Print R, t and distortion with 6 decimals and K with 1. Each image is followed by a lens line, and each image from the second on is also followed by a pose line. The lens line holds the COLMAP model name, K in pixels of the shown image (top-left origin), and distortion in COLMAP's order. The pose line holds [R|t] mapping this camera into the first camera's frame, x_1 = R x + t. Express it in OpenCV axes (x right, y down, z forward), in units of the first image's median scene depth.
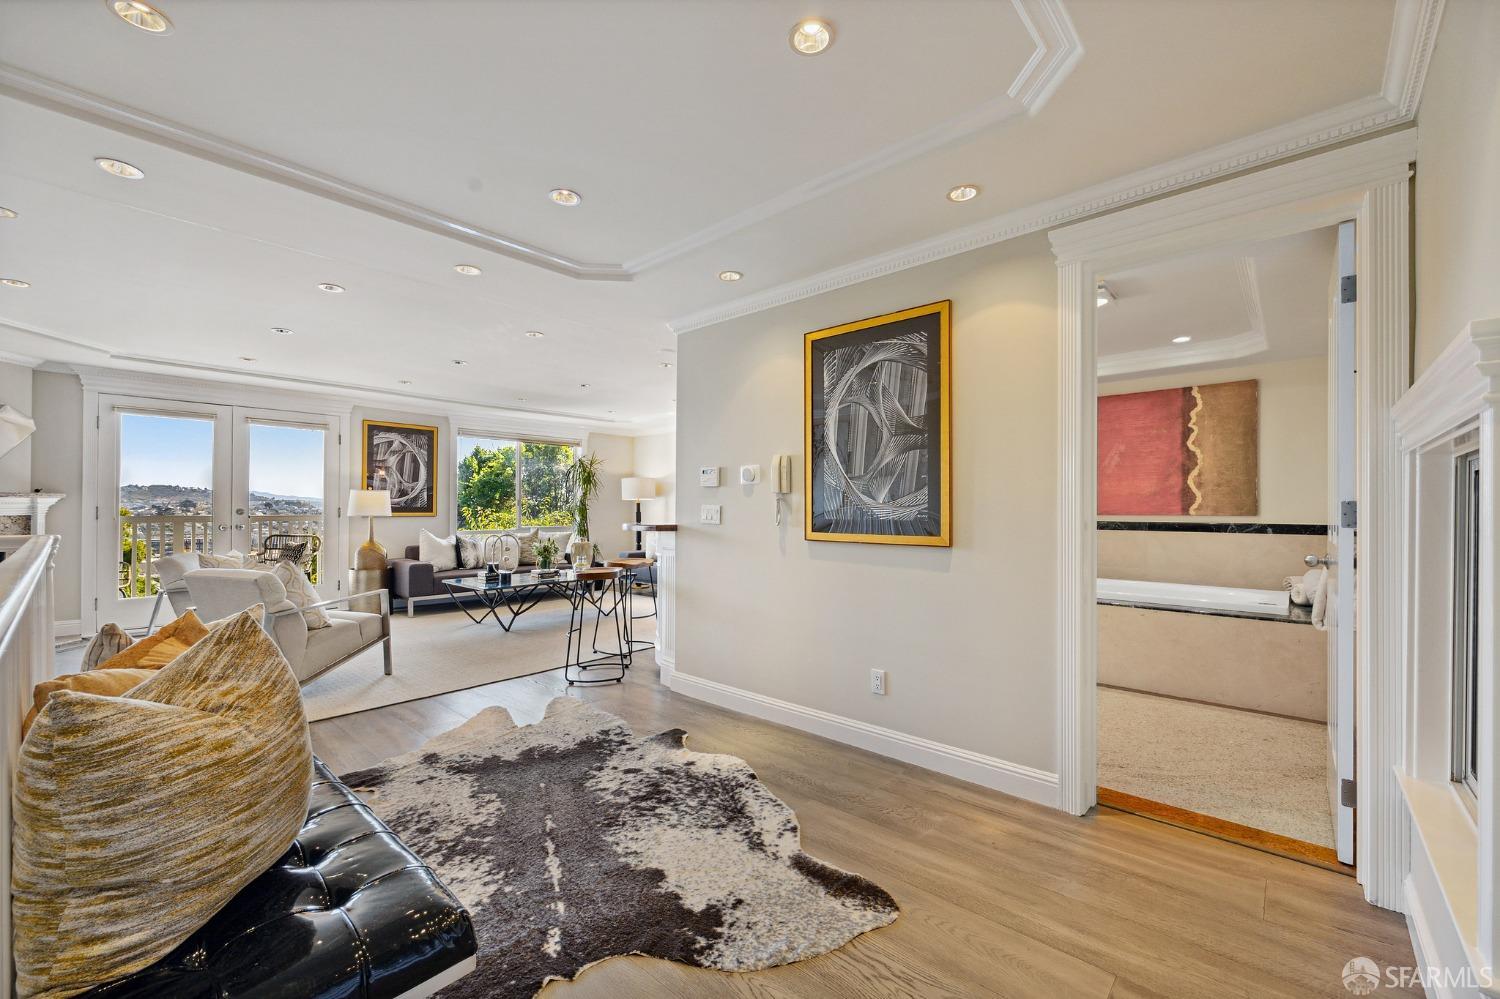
lens RADIAL K [[633.9, 0, 750.0], [0, 633.9, 499.5], [0, 0, 1]] dist [-0.000221, 0.000070]
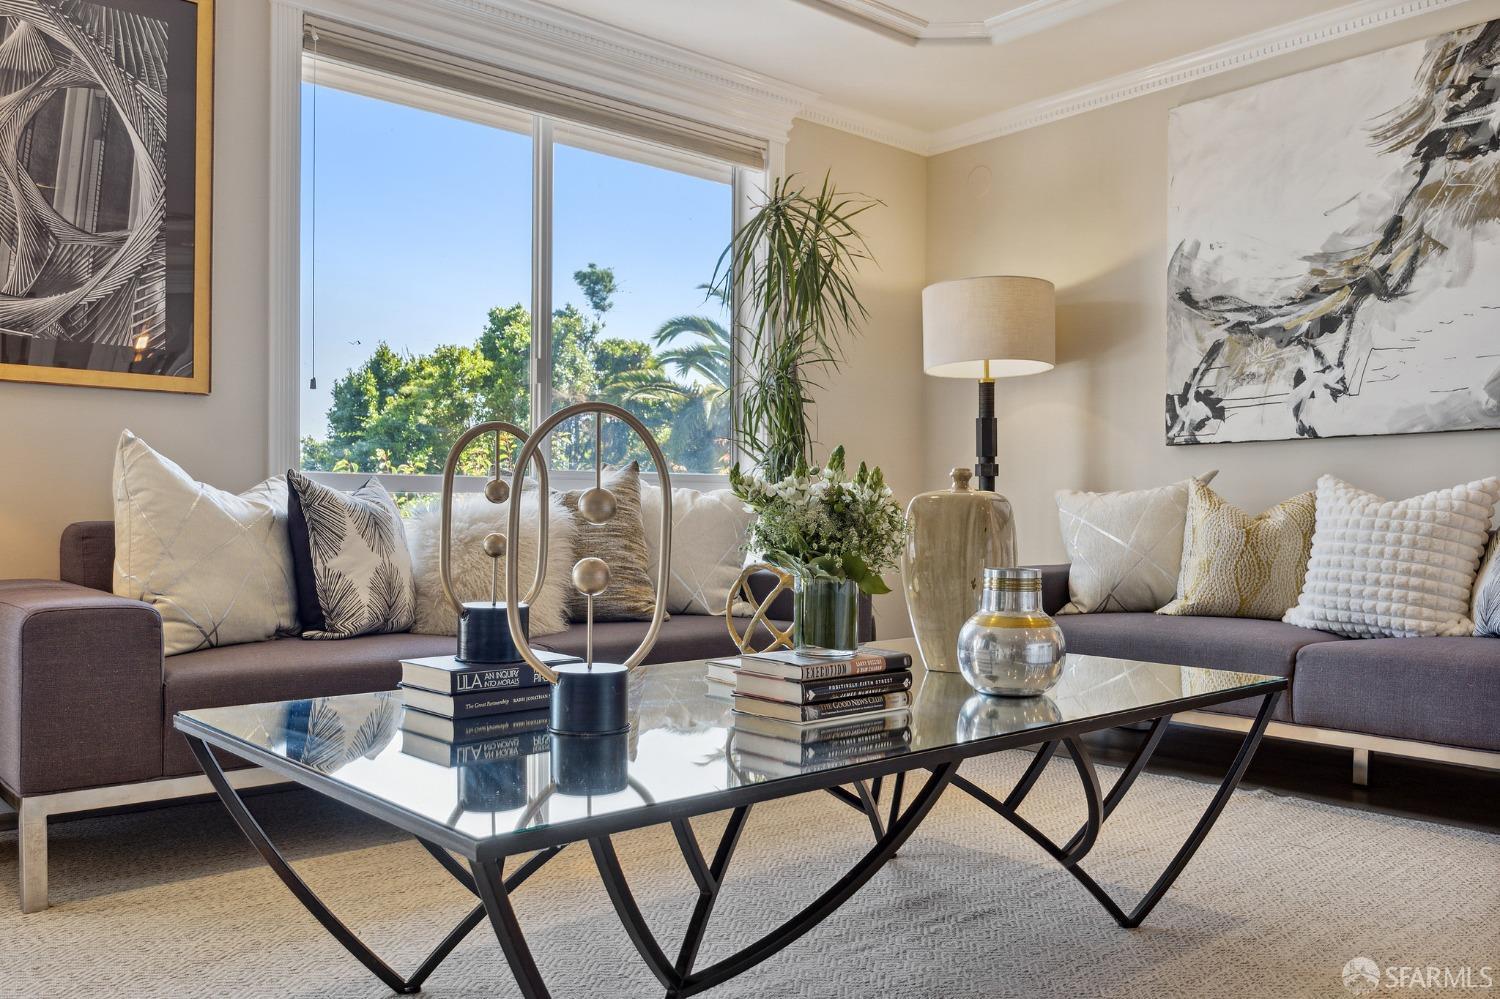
lens RADIAL K [[1186.4, 0, 750.0], [0, 1186.4, 499.5], [0, 0, 1]] dist [0.006802, -0.001500]
pose [[0.995012, 0.000869, -0.099753, -0.277794], [-0.001134, 0.999996, -0.002597, 0.066656], [0.099751, 0.002697, 0.995009, 0.633898]]
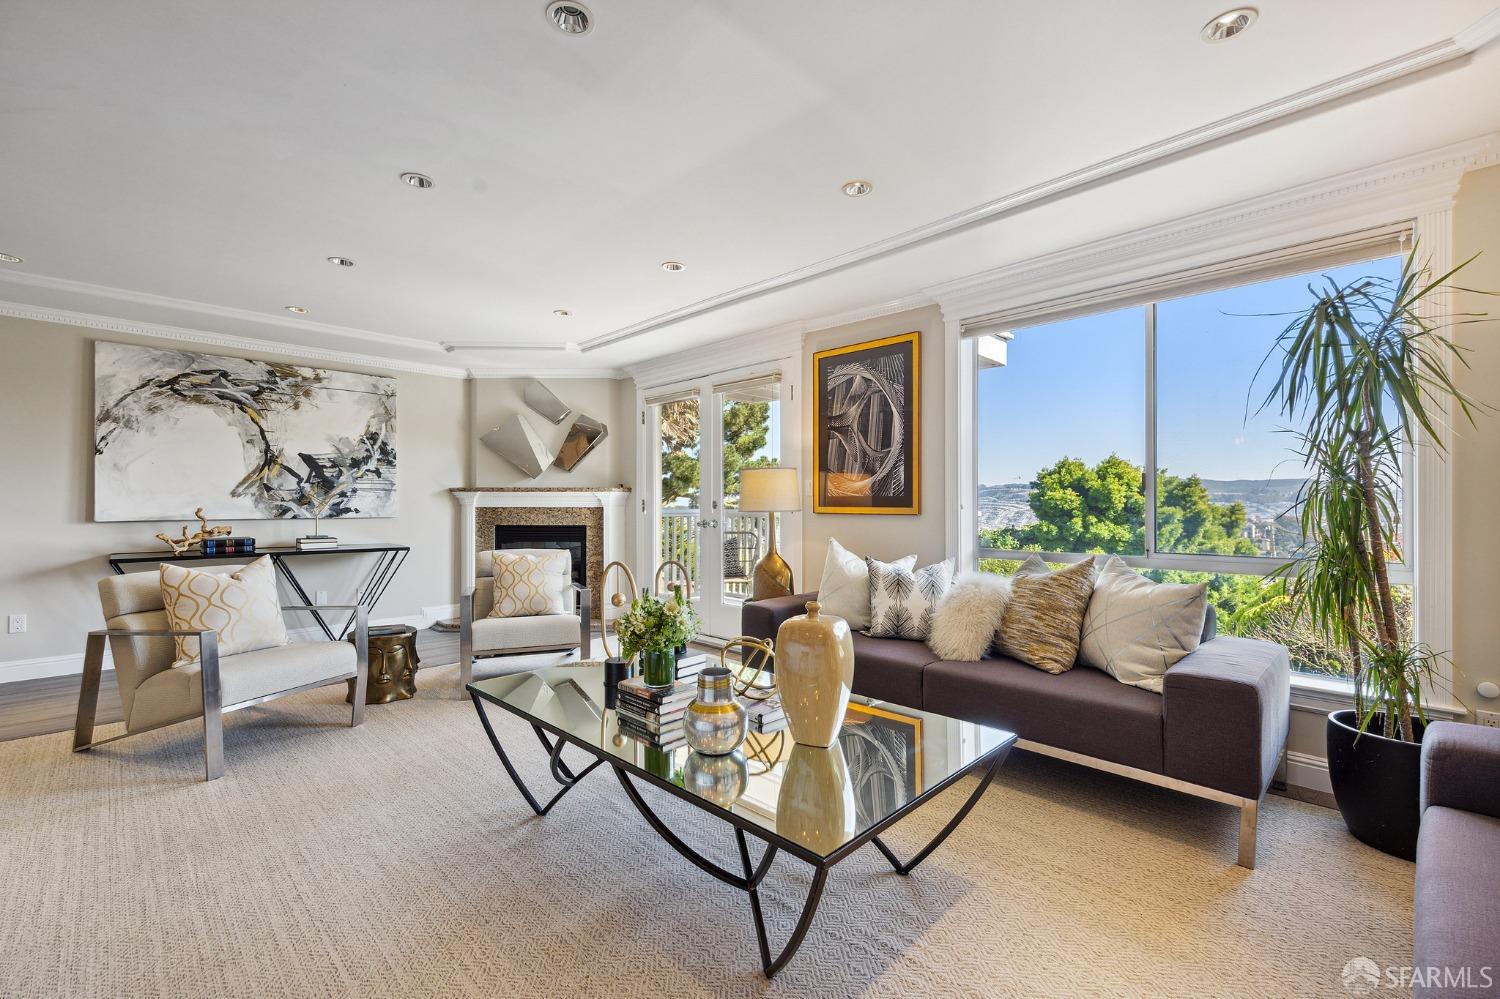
lens RADIAL K [[633.9, 0, 750.0], [0, 633.9, 499.5], [0, 0, 1]] dist [-0.000221, 0.000070]
pose [[-0.030765, -0.012639, -0.999447, -0.006589], [0.008125, 0.999884, -0.012894, 0.020636], [0.999494, -0.008517, -0.030659, 0.925493]]
